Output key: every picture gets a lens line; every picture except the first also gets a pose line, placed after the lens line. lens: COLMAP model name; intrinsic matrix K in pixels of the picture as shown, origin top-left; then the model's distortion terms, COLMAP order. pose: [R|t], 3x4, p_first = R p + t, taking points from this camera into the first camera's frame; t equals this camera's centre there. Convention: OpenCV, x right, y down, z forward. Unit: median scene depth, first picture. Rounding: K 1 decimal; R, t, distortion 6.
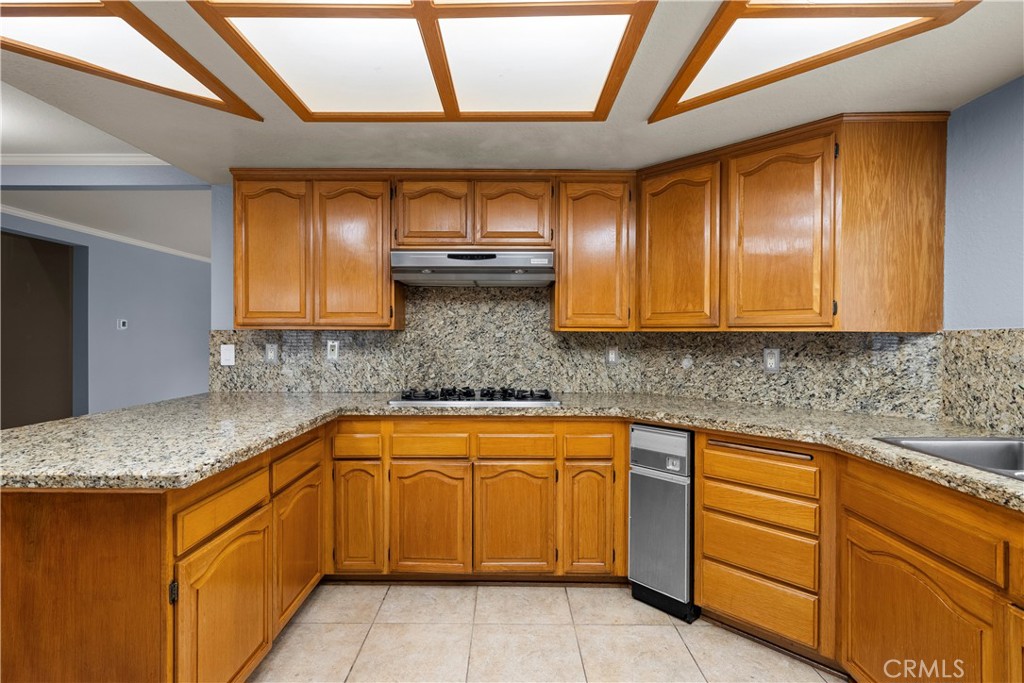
lens RADIAL K [[511.3, 0, 511.3], [0, 511.3, 339.6], [0, 0, 1]] dist [-0.005690, -0.000107]
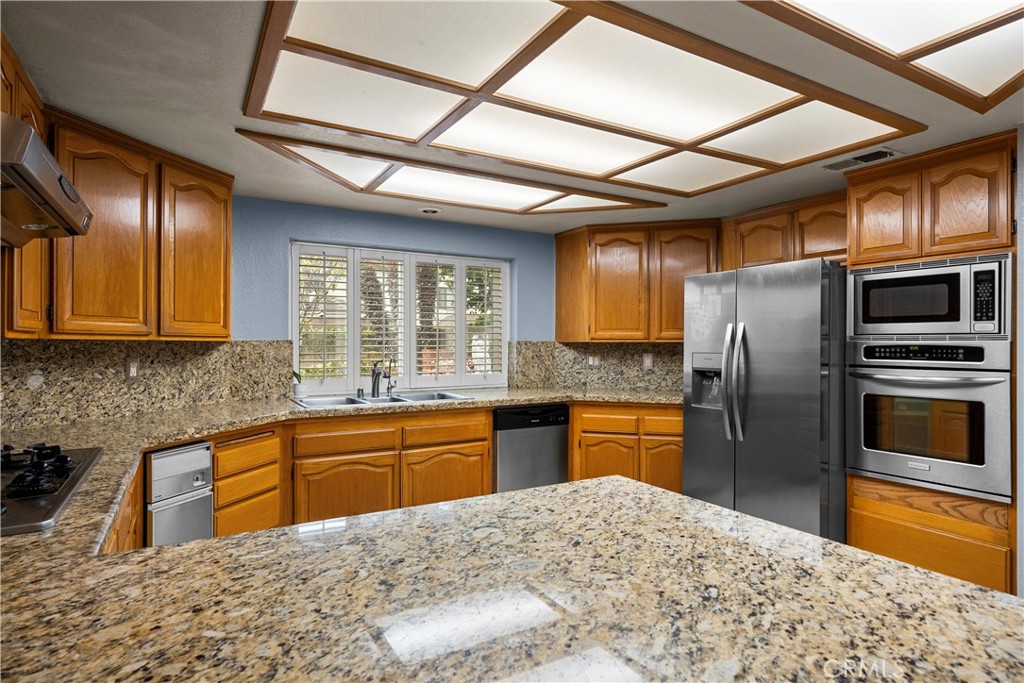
lens RADIAL K [[550.6, 0, 508.6], [0, 550.6, 342.7], [0, 0, 1]] dist [0.001933, -0.001062]
pose [[-0.515265, -0.003398, 0.857024, -0.822563], [0.001937, 0.999985, 0.005129, -0.015683], [-0.857029, 0.004303, -0.515251, 0.981080]]
